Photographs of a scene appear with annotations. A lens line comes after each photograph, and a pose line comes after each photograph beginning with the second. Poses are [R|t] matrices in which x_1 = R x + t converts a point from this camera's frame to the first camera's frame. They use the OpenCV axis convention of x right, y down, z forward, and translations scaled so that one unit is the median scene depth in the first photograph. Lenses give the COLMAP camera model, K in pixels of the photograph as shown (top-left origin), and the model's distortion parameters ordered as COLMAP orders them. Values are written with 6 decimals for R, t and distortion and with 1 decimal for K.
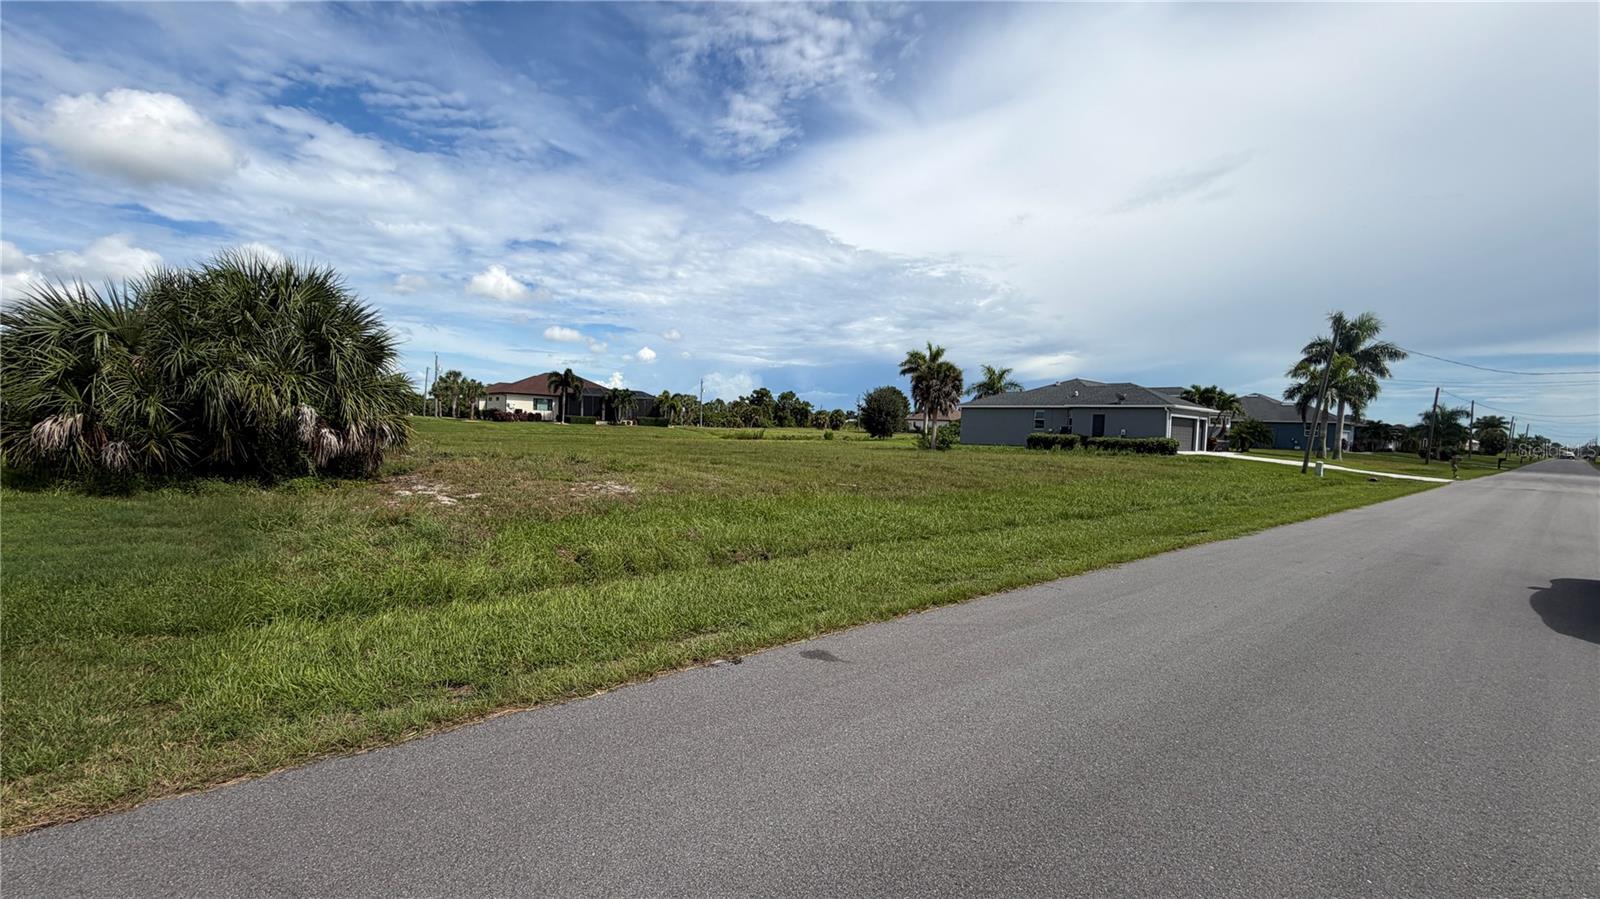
lens RADIAL K [[627.1, 0, 776.0], [0, 627.1, 461.6], [0, 0, 1]] dist [-0.003803, 0.000384]
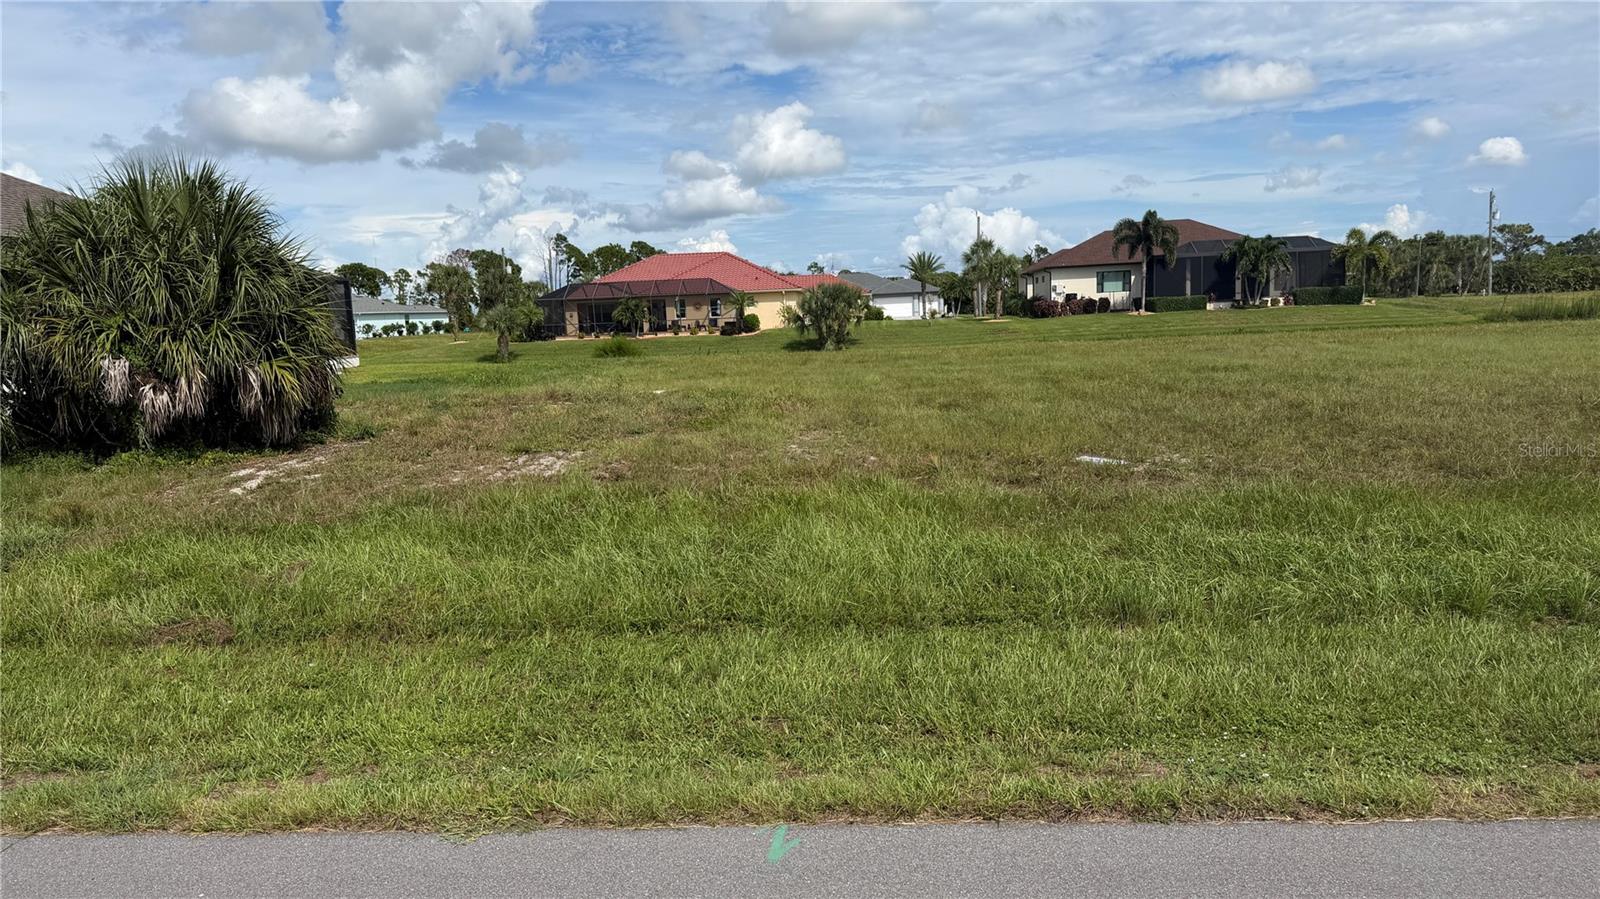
lens RADIAL K [[1114.6, 0, 817.3], [0, 1114.6, 454.1], [0, 0, 1]] dist [0.027749, -0.004948]
pose [[0.748432, 0.014072, -0.663062, 0.276033], [0.031757, 0.997868, 0.057022, -0.008177], [0.662450, -0.063734, 0.746390, 0.206075]]
